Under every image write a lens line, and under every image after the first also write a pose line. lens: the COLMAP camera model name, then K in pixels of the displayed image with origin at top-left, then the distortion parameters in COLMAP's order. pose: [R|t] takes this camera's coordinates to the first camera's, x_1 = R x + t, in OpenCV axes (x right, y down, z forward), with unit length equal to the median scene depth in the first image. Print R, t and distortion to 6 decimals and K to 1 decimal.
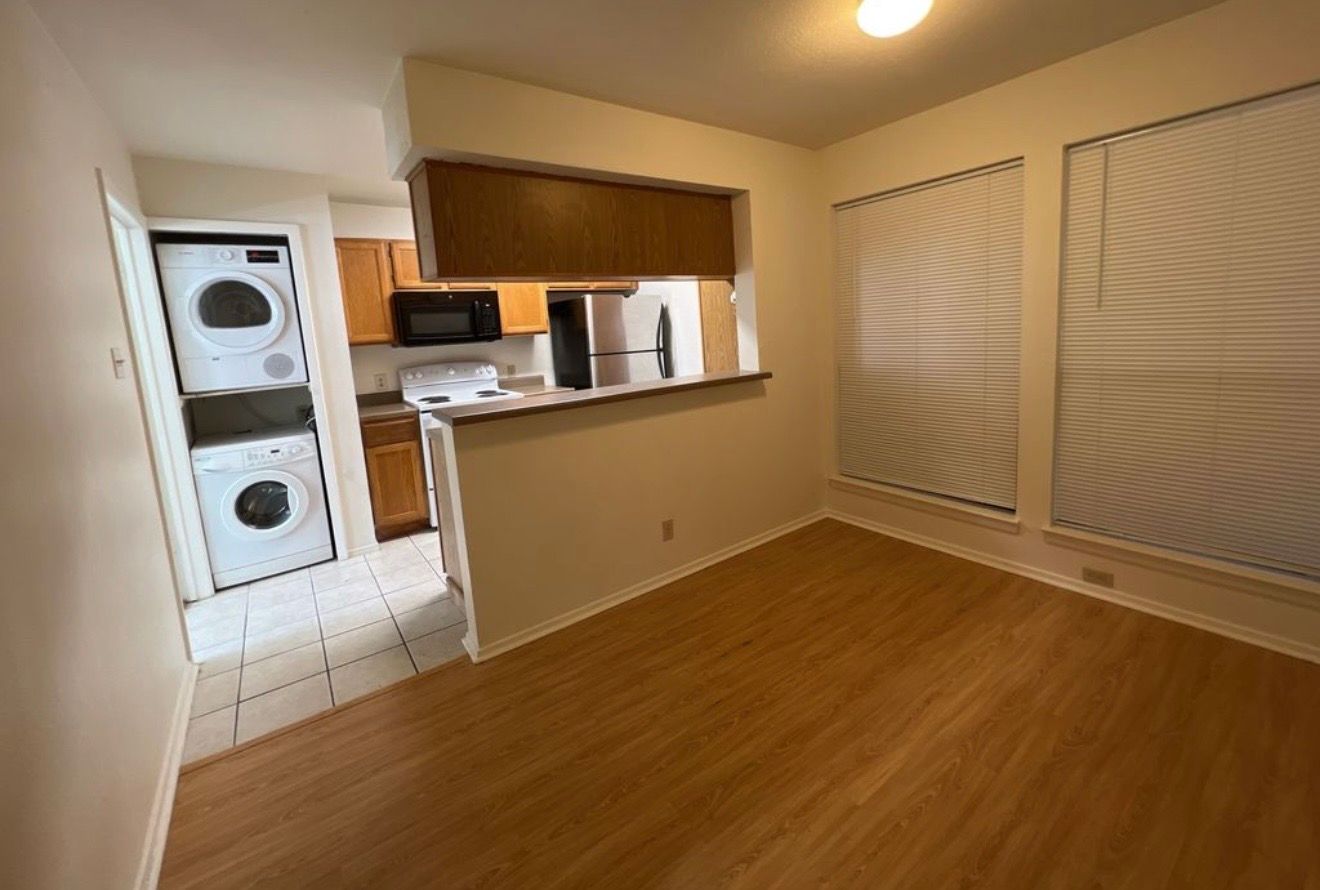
lens RADIAL K [[537.4, 0, 658.3], [0, 537.4, 398.4], [0, 0, 1]] dist [0.000043, 0.000070]
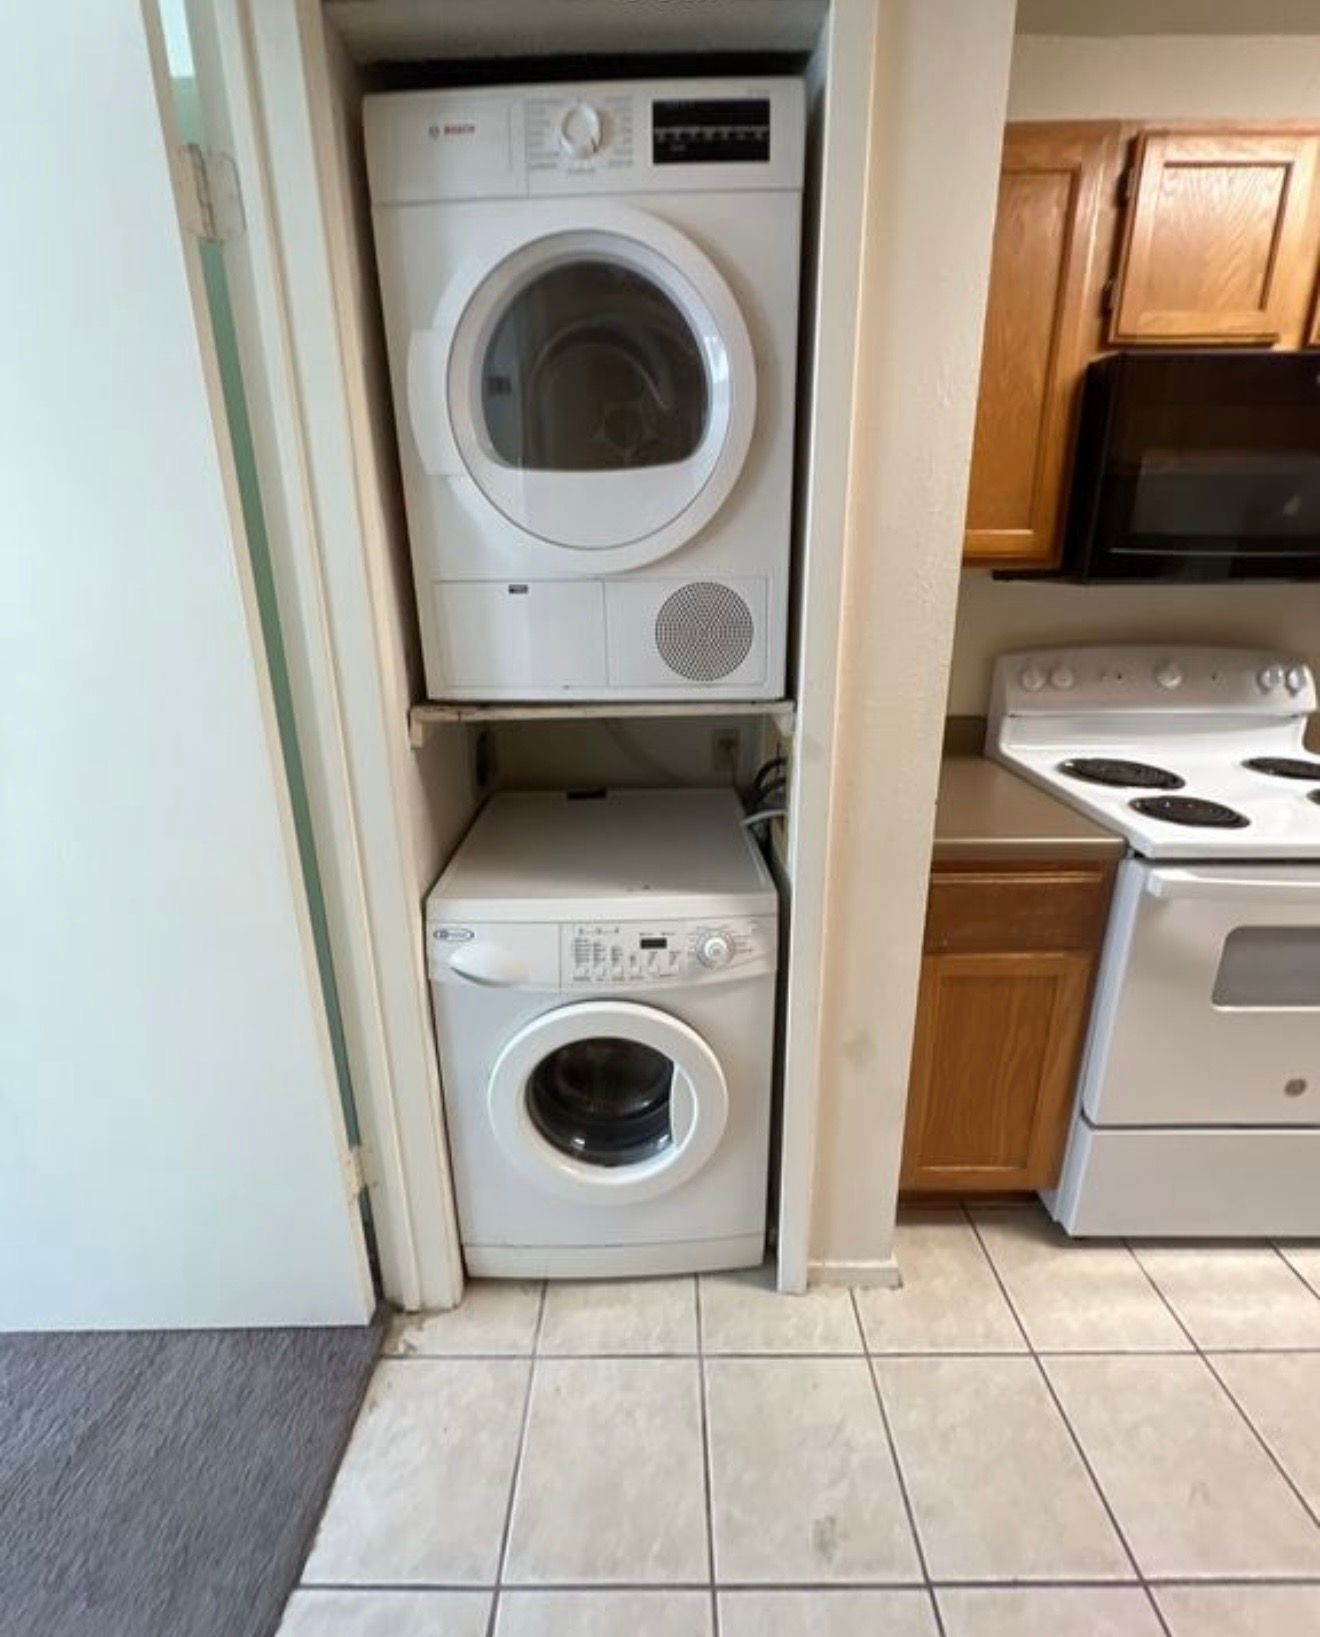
lens RADIAL K [[763.2, 0, 658.1], [0, 763.2, 802.6], [0, 0, 1]] dist [0.001428, 0.000200]
pose [[0.806945, 0.227411, -0.545090, -0.349226], [-0.118770, 0.966529, 0.227409, -0.042982], [0.578561, -0.118766, 0.806946, 0.471152]]
